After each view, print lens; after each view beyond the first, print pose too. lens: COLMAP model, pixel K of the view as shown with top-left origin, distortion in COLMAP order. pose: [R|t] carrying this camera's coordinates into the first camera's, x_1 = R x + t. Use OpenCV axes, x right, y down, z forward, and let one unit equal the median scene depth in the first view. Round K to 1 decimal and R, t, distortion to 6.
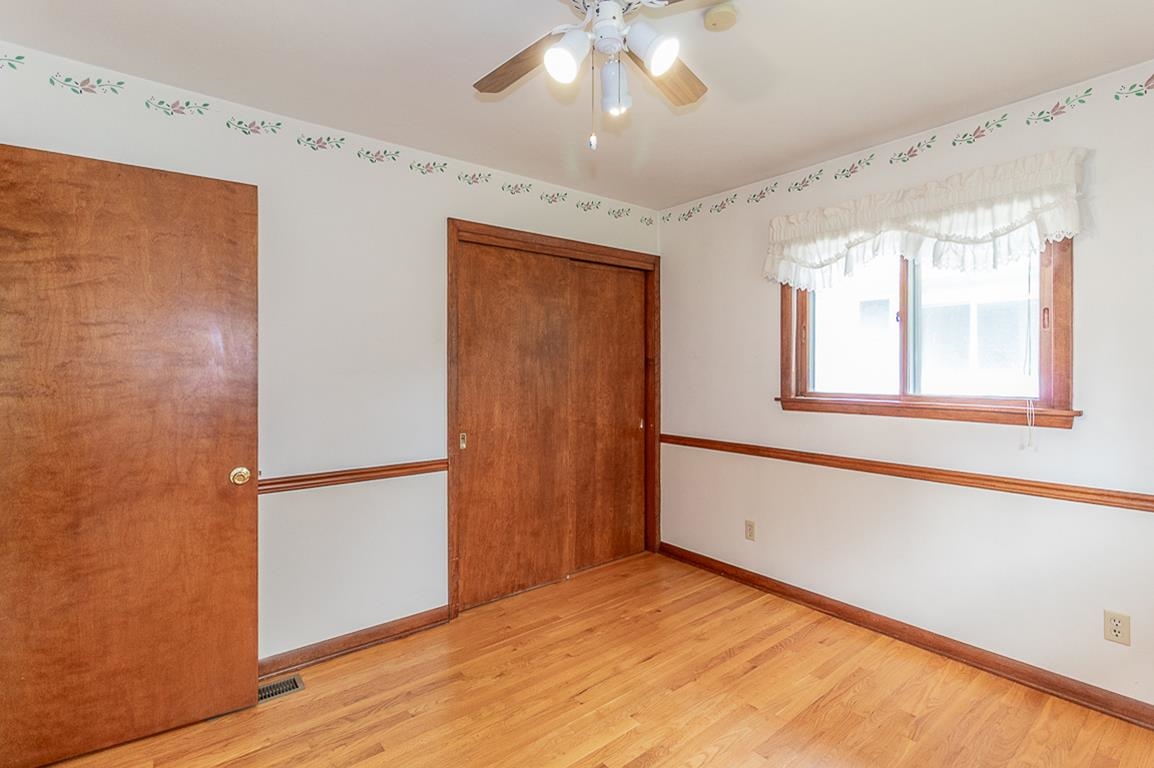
lens RADIAL K [[546.5, 0, 577.4], [0, 546.5, 372.4], [0, 0, 1]] dist [0.003603, -0.000333]
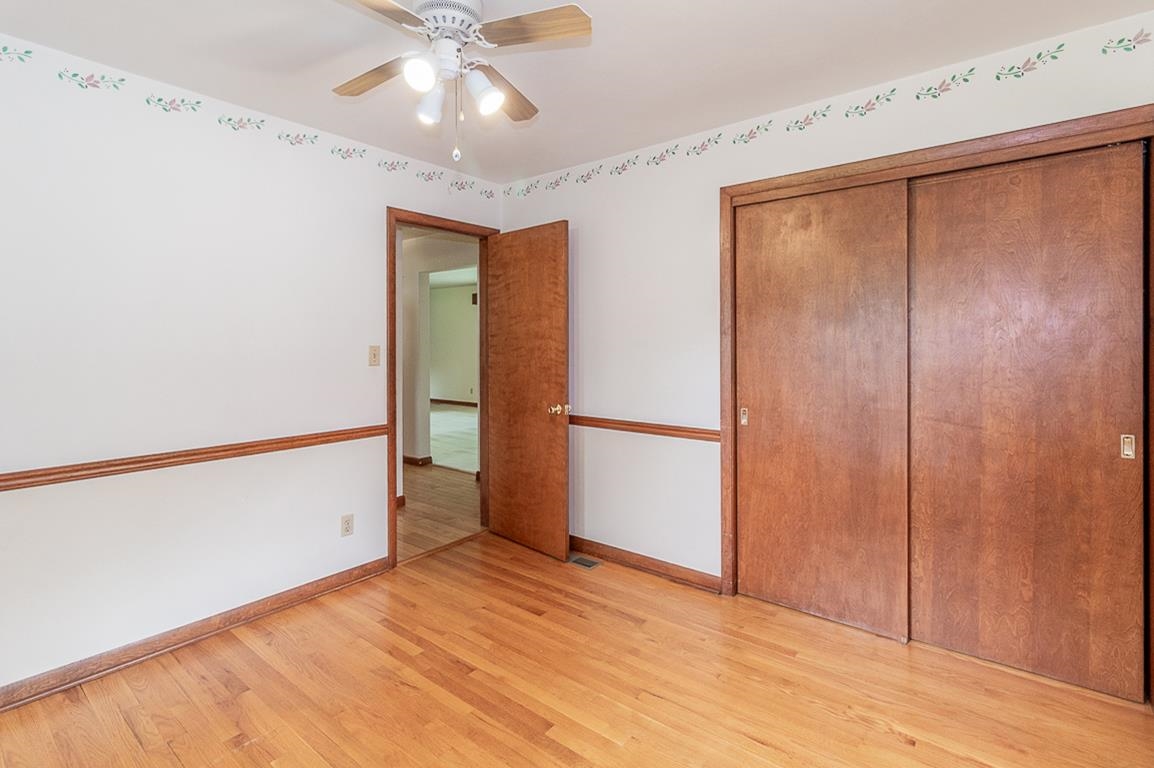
lens RADIAL K [[546.5, 0, 569.8], [0, 546.5, 346.8], [0, 0, 1]] dist [0.003603, -0.000333]
pose [[0.215256, 0.009212, -0.976514, 0.673639], [-0.005617, 0.999951, 0.008194, -0.001343], [0.976541, 0.003721, 0.215297, 0.517613]]
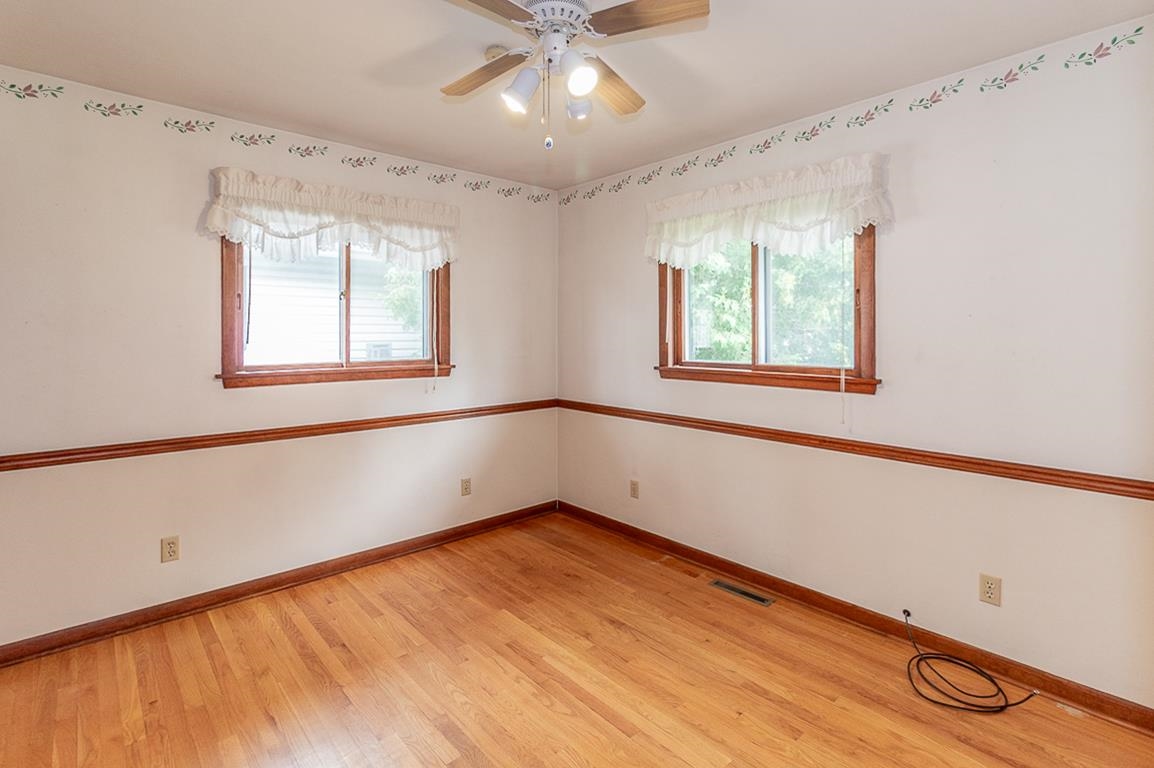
lens RADIAL K [[546.5, 0, 592.6], [0, 546.5, 336.7], [0, 0, 1]] dist [0.003603, -0.000333]
pose [[-0.072044, 0.000774, 0.997401, -0.582868], [0.011119, 0.999938, 0.000027, -0.007983], [-0.997339, 0.011092, -0.072048, 0.523681]]
